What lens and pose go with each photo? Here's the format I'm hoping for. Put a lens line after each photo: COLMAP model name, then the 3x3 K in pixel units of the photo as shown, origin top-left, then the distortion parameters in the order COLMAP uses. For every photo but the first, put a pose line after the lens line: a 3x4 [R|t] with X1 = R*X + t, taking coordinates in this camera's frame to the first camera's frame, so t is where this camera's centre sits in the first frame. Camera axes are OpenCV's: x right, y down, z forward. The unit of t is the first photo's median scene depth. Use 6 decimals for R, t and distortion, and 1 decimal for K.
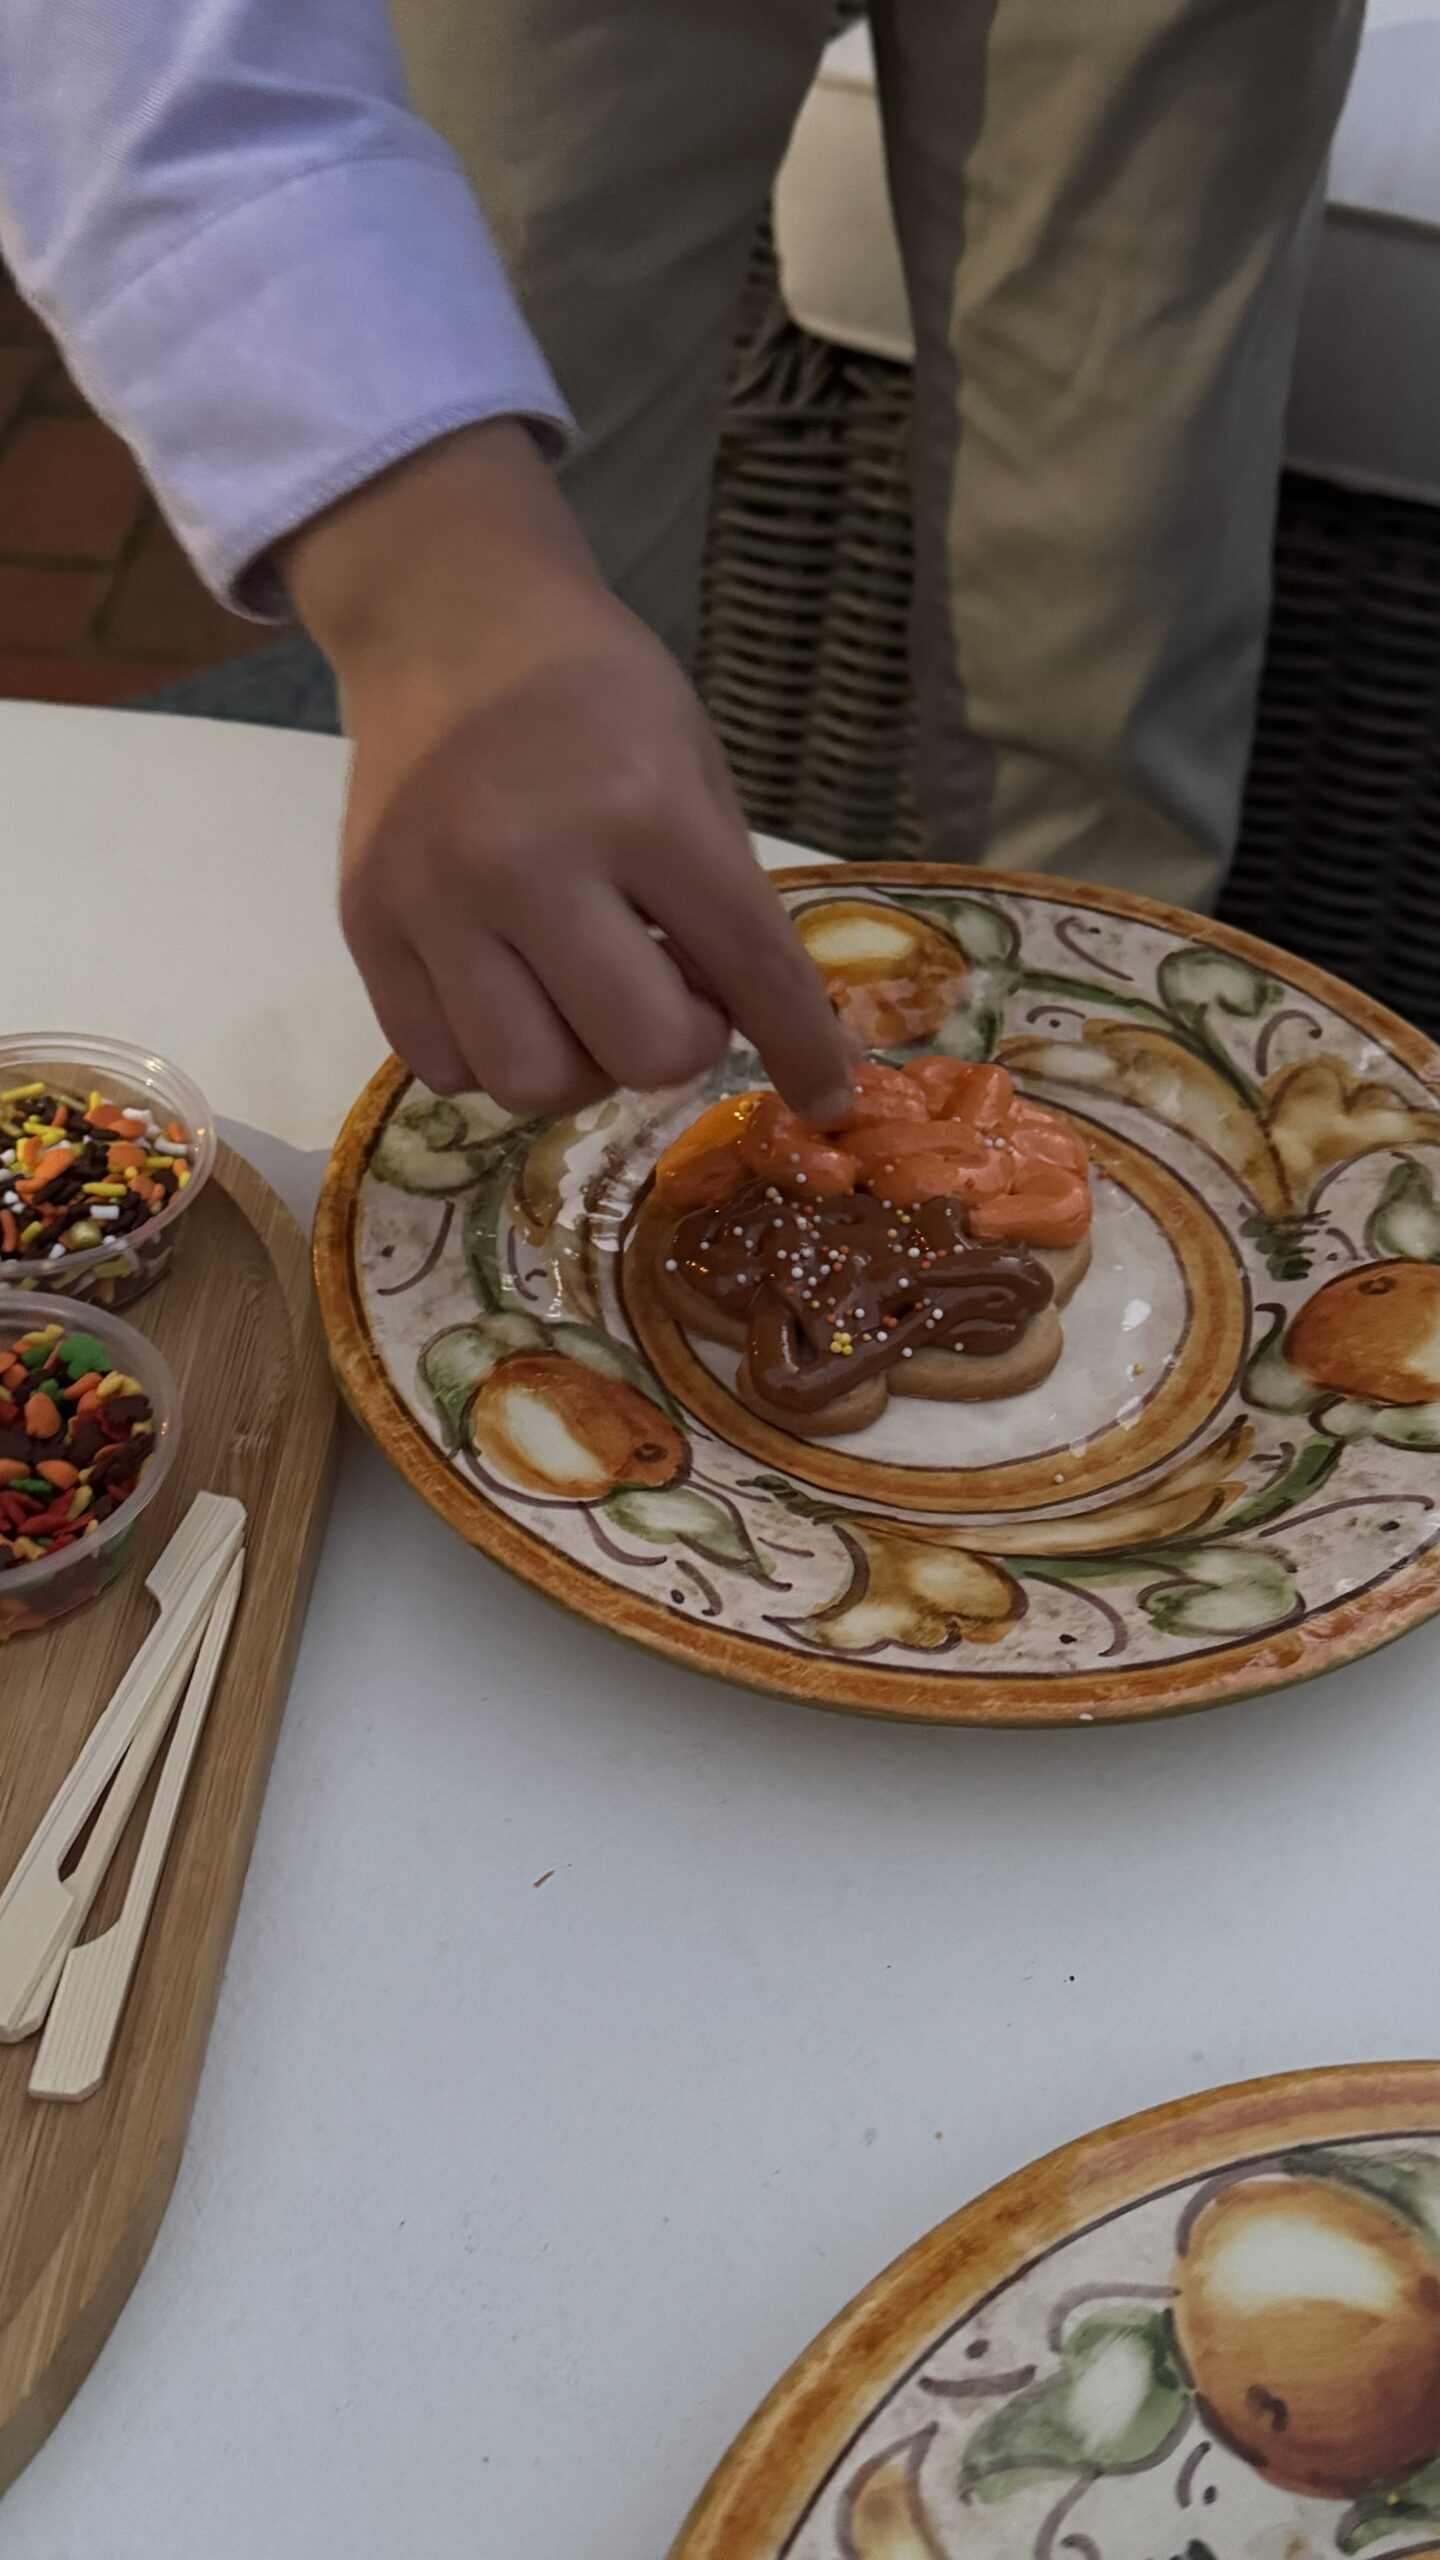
lens RADIAL K [[2493.7, 0, 720.0], [0, 2493.7, 1280.0], [0, 0, 1]] dist [0.206561, -0.495855]
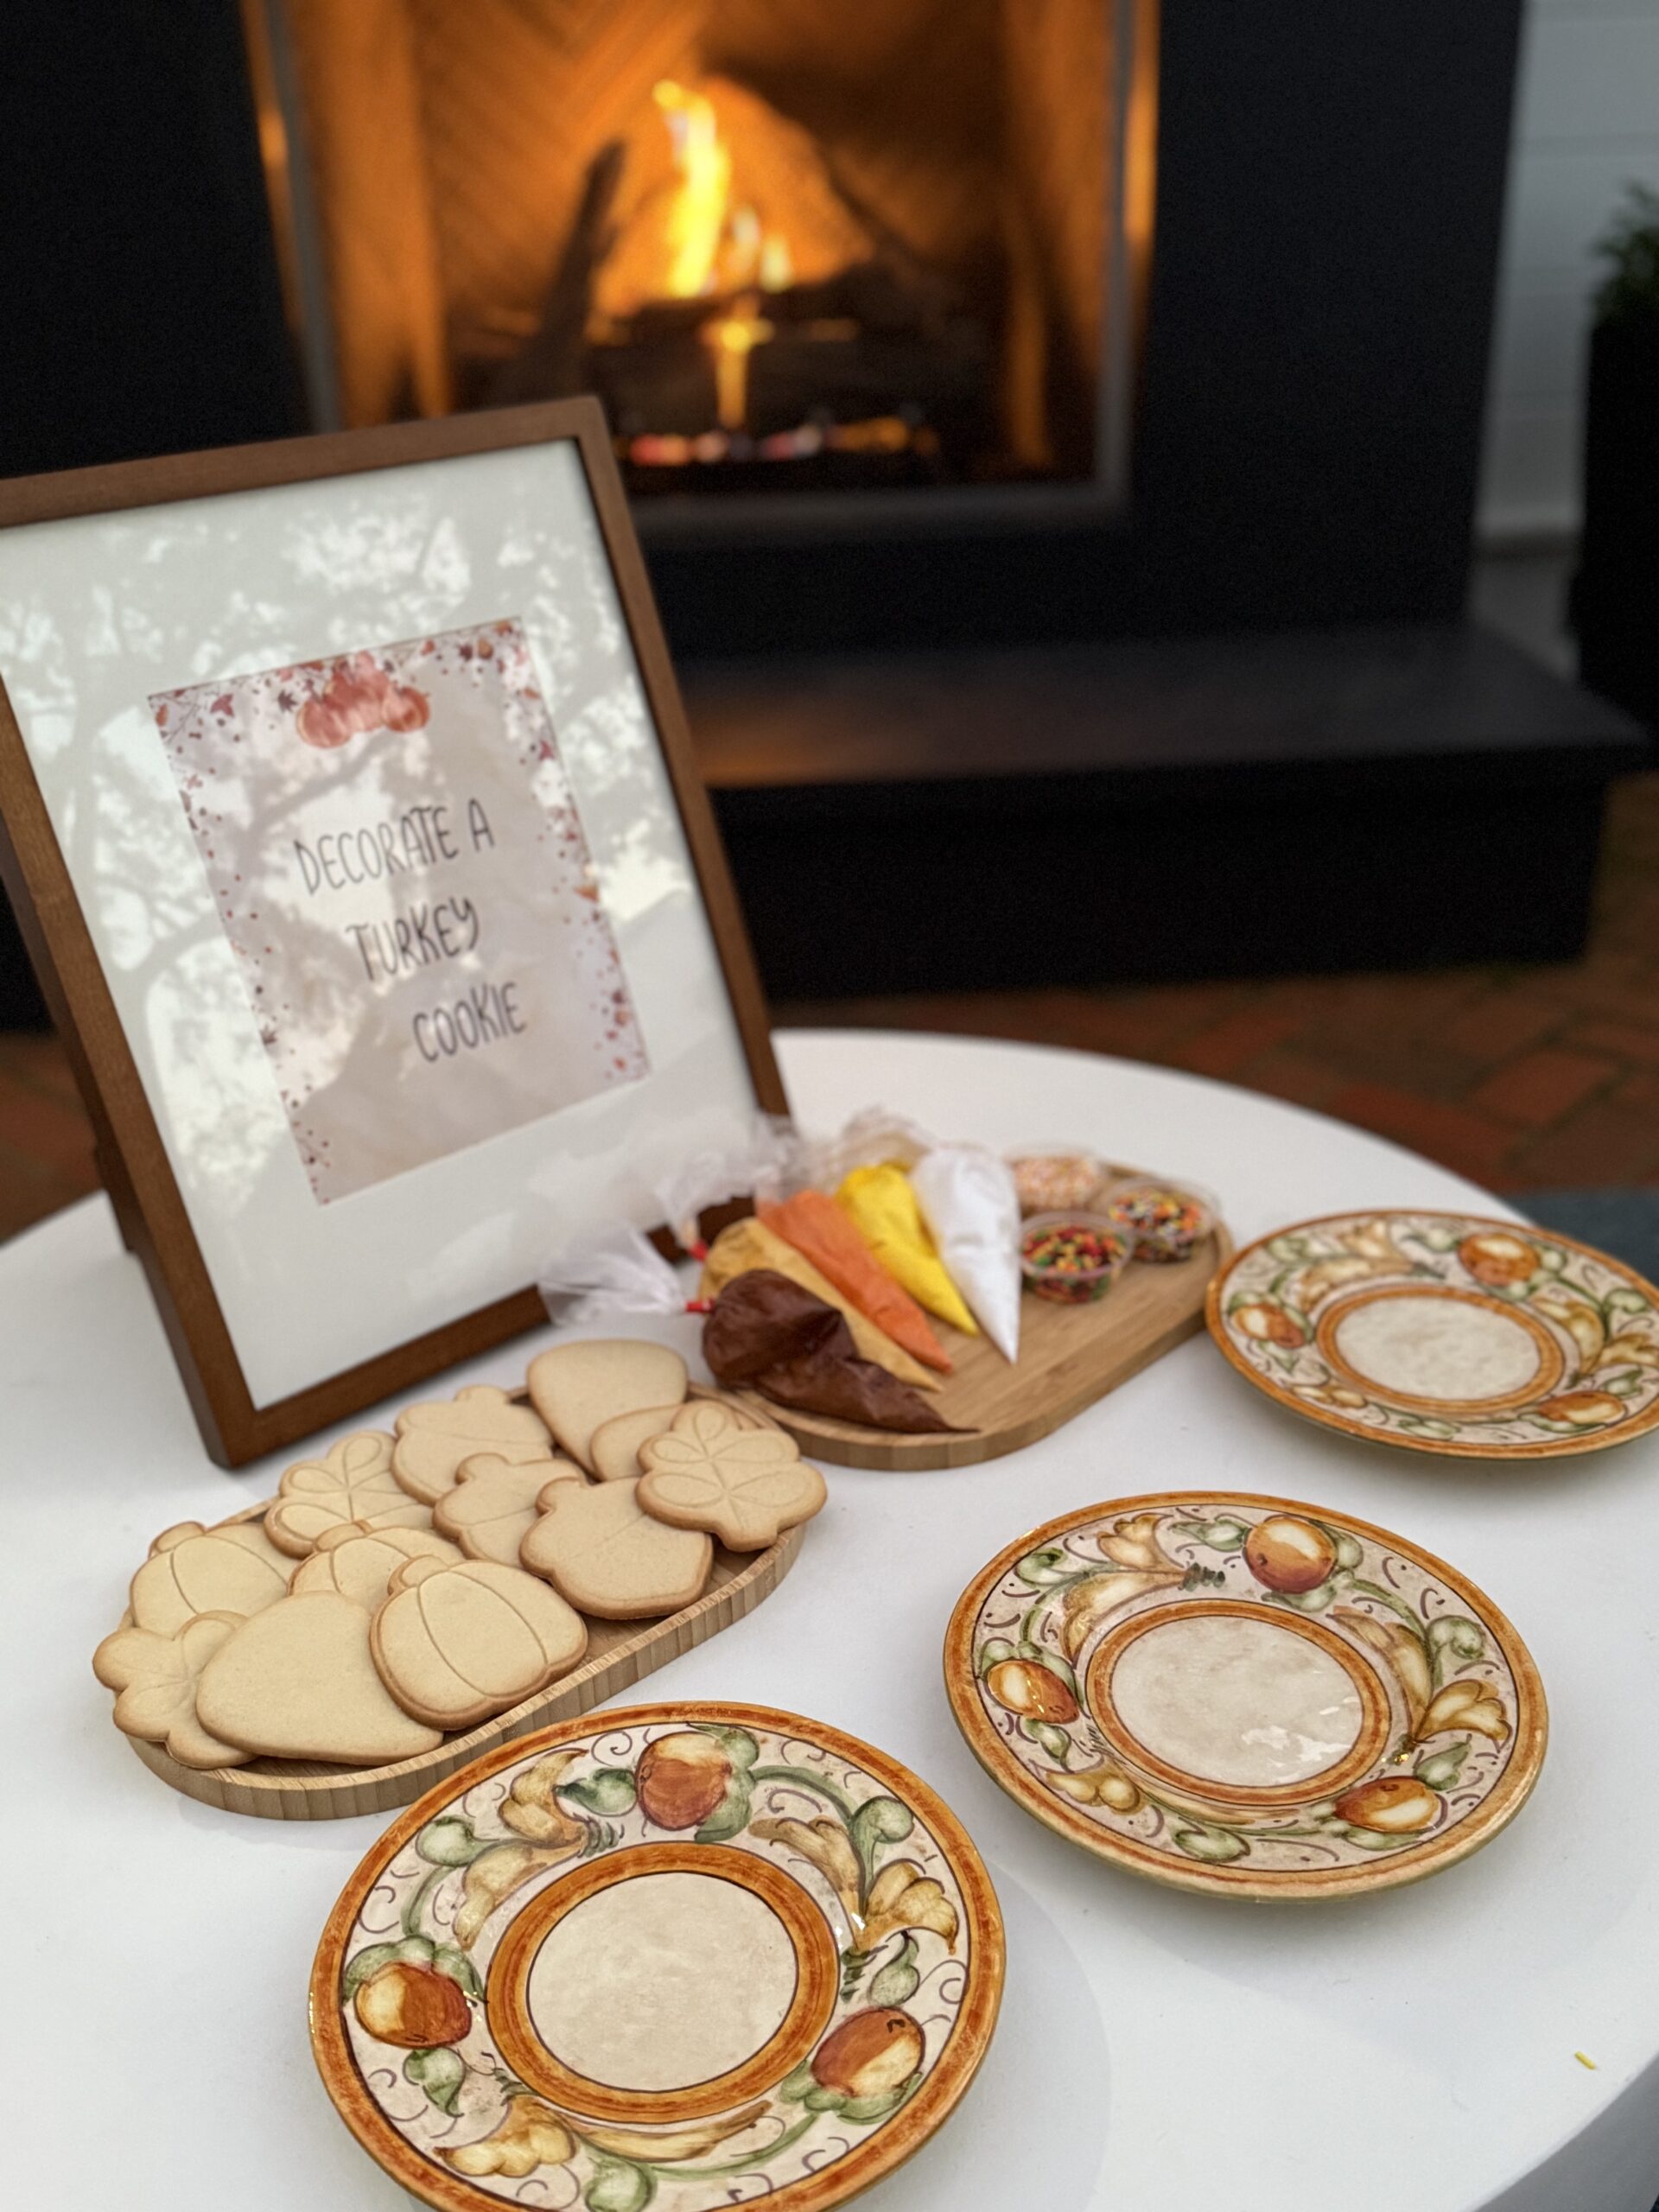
lens RADIAL K [[2055.5, 0, 829.2], [0, 2055.5, 1096.7], [0, 0, 1]] dist [0.186589, -0.410769]
pose [[0.741629, 0.232421, -0.629259, 1.027800], [-0.409975, 0.899520, -0.150943, 0.394654], [0.530949, 0.369924, 0.762397, -1.246760]]
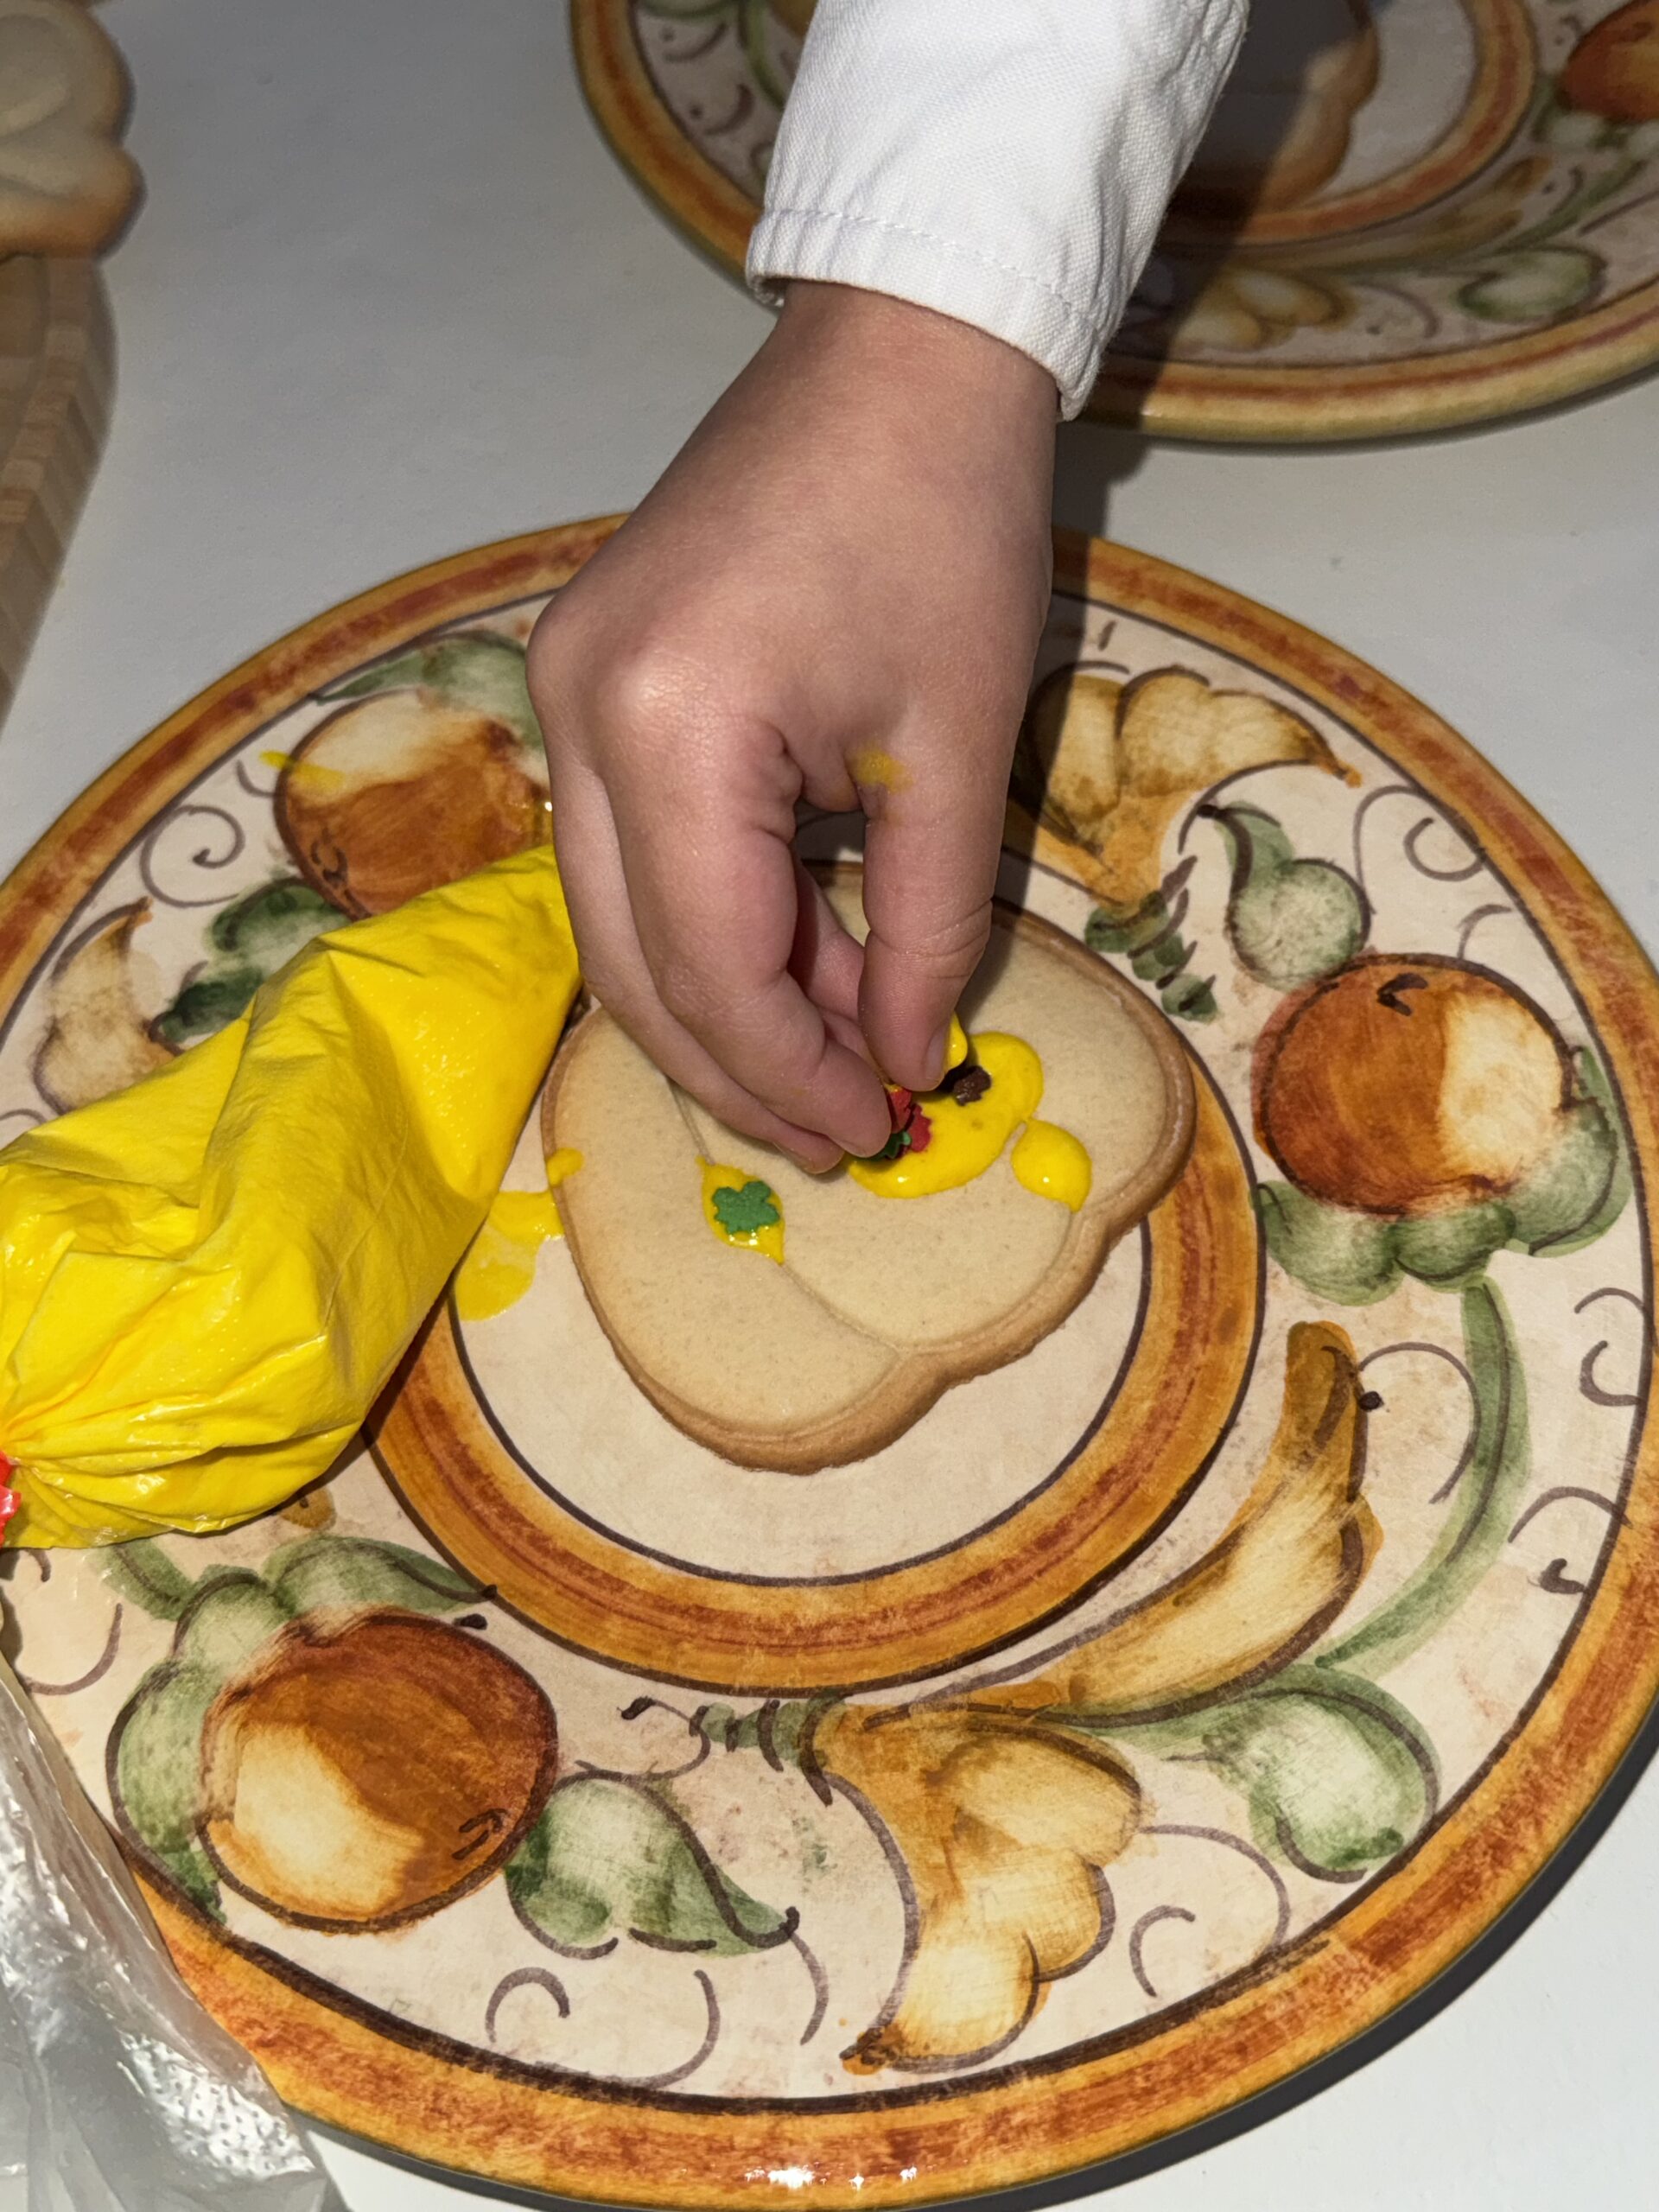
lens RADIAL K [[2191.2, 0, 829.5], [0, 2191.2, 1106.0], [0, 0, 1]] dist [0.148213, -0.421368]
pose [[0.997931, -0.036191, -0.053148, 0.098845], [0.051004, 0.948864, 0.311537, 0.577603], [0.039155, -0.313603, 0.948747, -0.418444]]
